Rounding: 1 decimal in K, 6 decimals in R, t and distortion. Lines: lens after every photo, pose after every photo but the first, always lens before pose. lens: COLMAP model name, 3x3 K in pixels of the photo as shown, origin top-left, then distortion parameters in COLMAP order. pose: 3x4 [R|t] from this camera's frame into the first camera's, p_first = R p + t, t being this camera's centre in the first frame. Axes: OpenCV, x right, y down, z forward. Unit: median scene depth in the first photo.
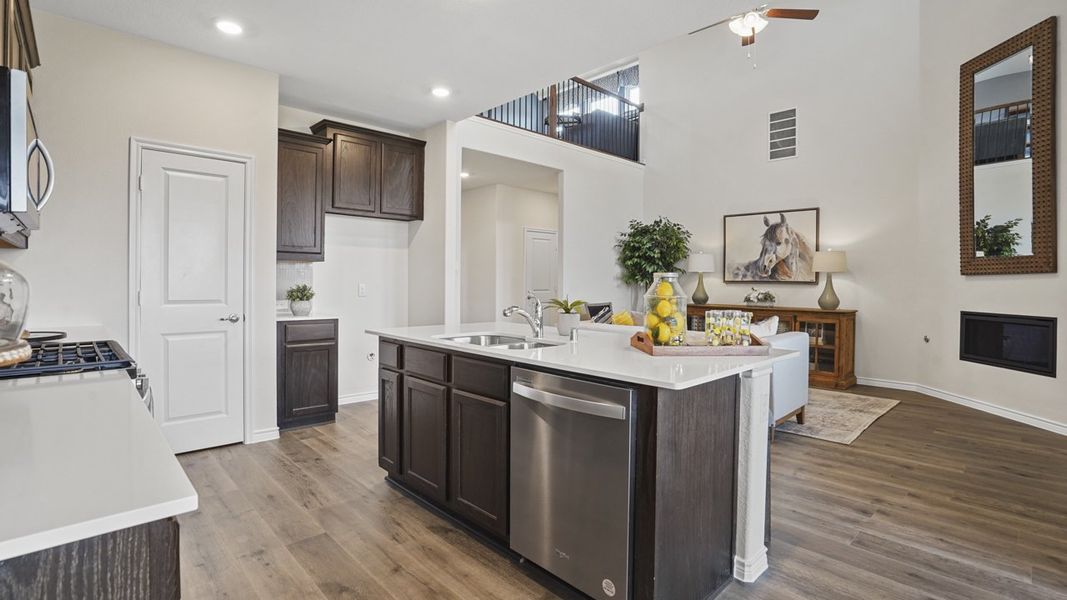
lens RADIAL K [[503.2, 0, 537.7], [0, 503.2, 274.6], [0, 0, 1]] dist [-0.046280, 0.022256]
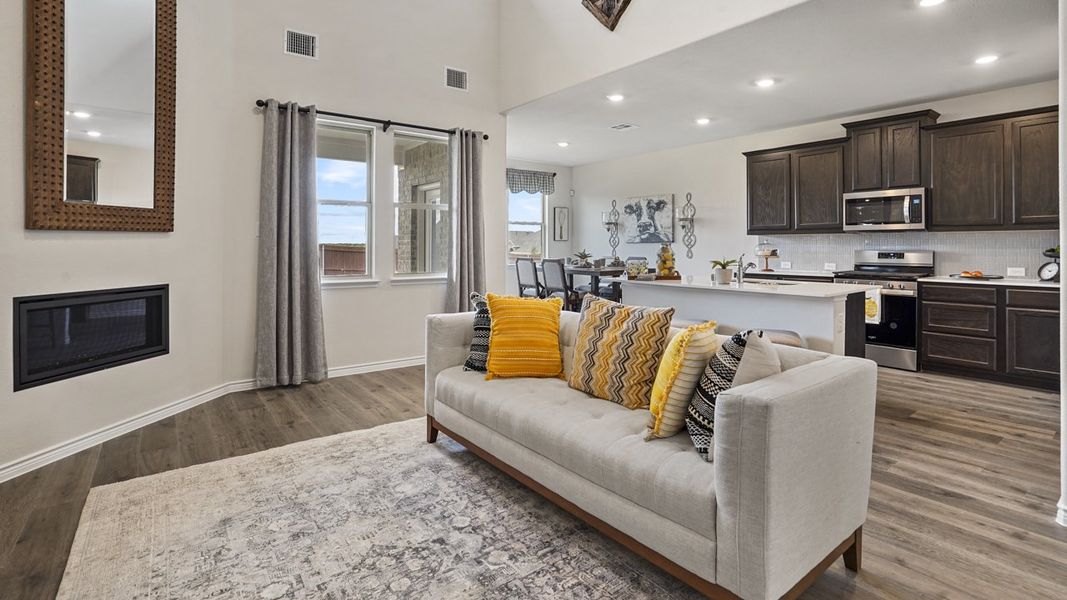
lens RADIAL K [[503.2, 0, 537.7], [0, 503.2, 274.6], [0, 0, 1]] dist [-0.046280, 0.022256]
pose [[-0.995225, -0.020355, 0.095466, 0.198548], [-0.016481, 0.999015, 0.041196, 0.014721], [-0.096210, 0.039426, -0.994580, 1.099271]]
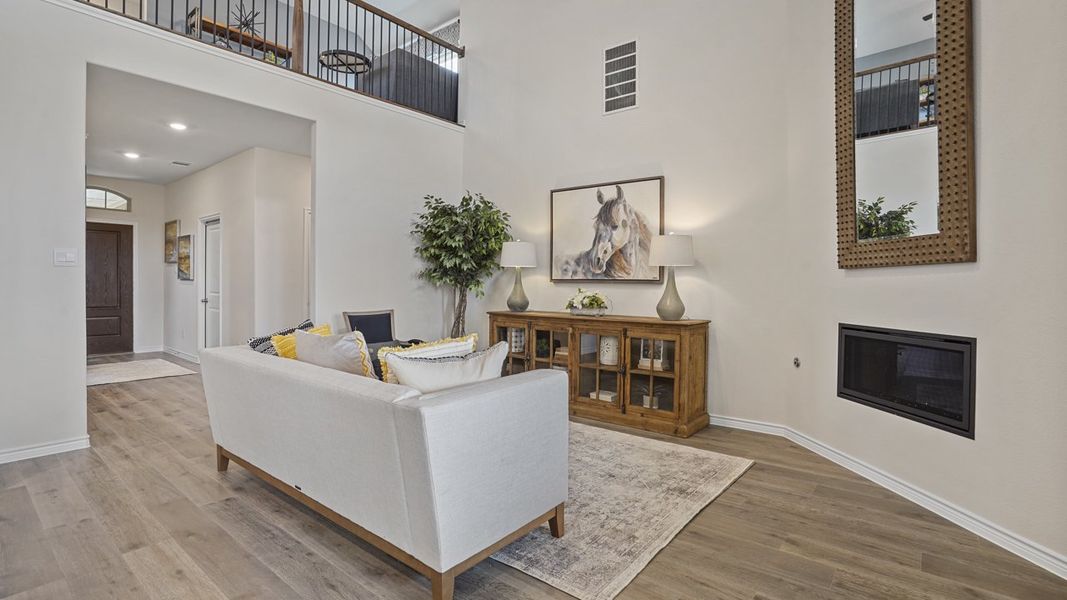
lens RADIAL K [[503.2, 0, 537.7], [0, 503.2, 274.6], [0, 0, 1]] dist [-0.046280, 0.022256]
pose [[0.991917, -0.004745, 0.126803, 0.281874], [0.004545, 0.999988, 0.001867, 0.004444], [-0.126811, -0.001275, 0.991926, 0.294295]]
